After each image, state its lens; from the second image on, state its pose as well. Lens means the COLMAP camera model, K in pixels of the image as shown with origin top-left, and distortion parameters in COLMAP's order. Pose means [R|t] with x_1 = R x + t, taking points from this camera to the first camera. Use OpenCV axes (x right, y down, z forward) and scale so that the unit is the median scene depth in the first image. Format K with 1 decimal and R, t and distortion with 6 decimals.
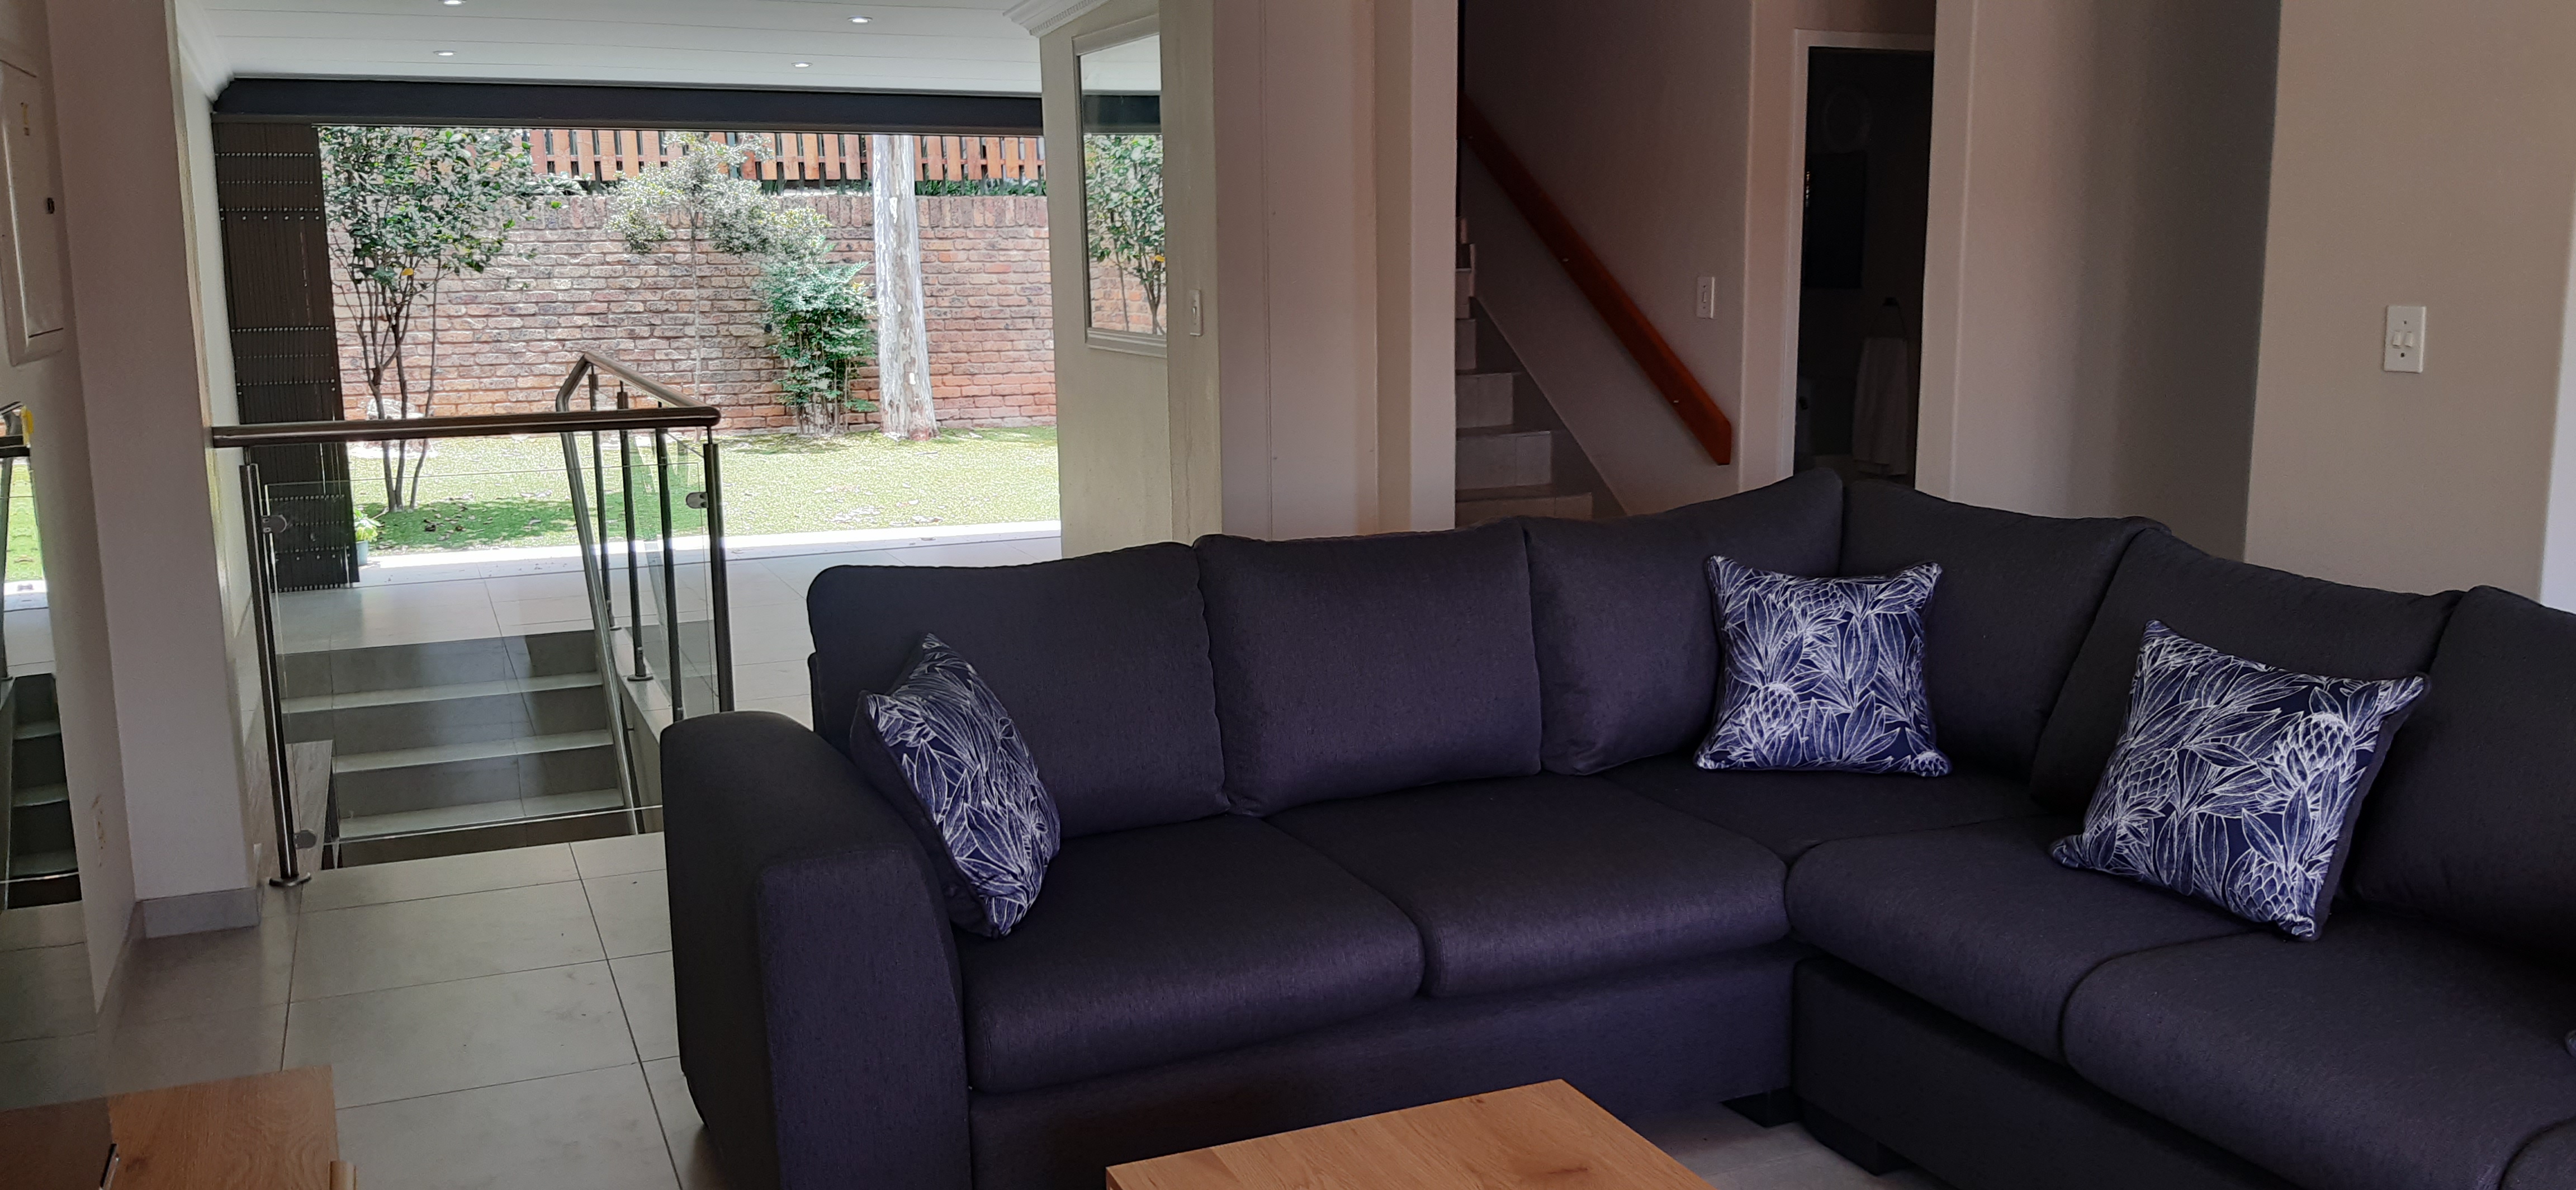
lens RADIAL K [[1993.5, 0, 1312.6], [0, 1993.5, 594.8], [0, 0, 1]] dist [0.082729, -0.150144]
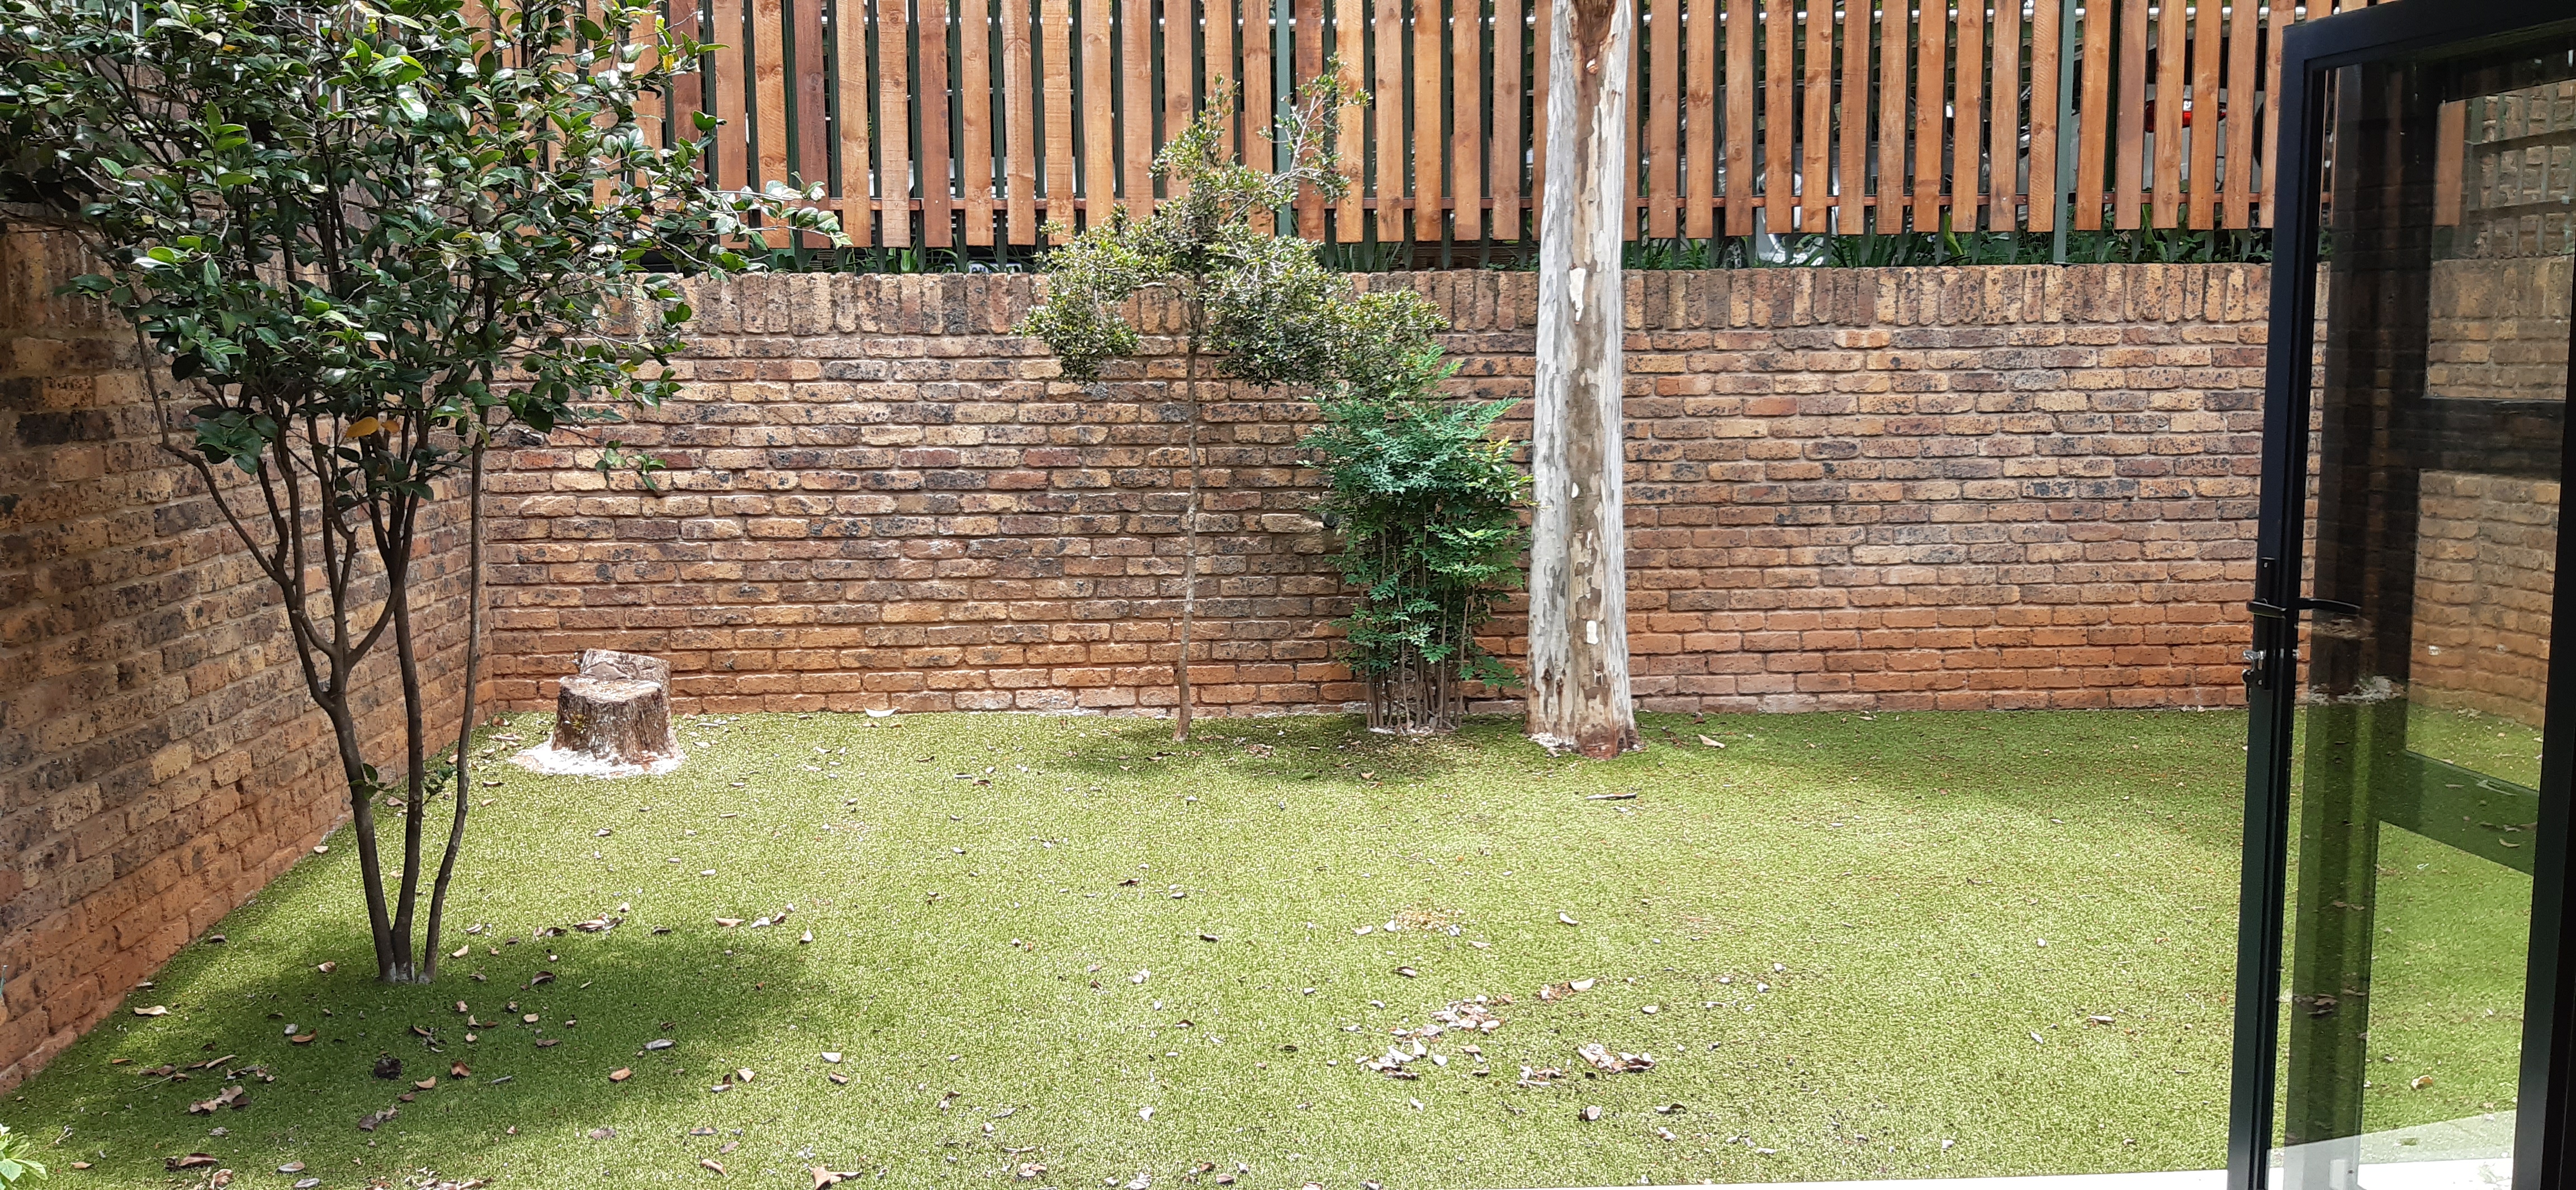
lens RADIAL K [[1993.5, 0, 1299.3], [0, 1993.5, 616.1], [0, 0, 1]] dist [0.082729, -0.150144]
pose [[0.941035, 0.047518, -0.334956, -0.103014], [-0.062756, 0.997422, -0.034810, -0.090044], [0.332438, 0.053778, 0.941591, 0.510377]]
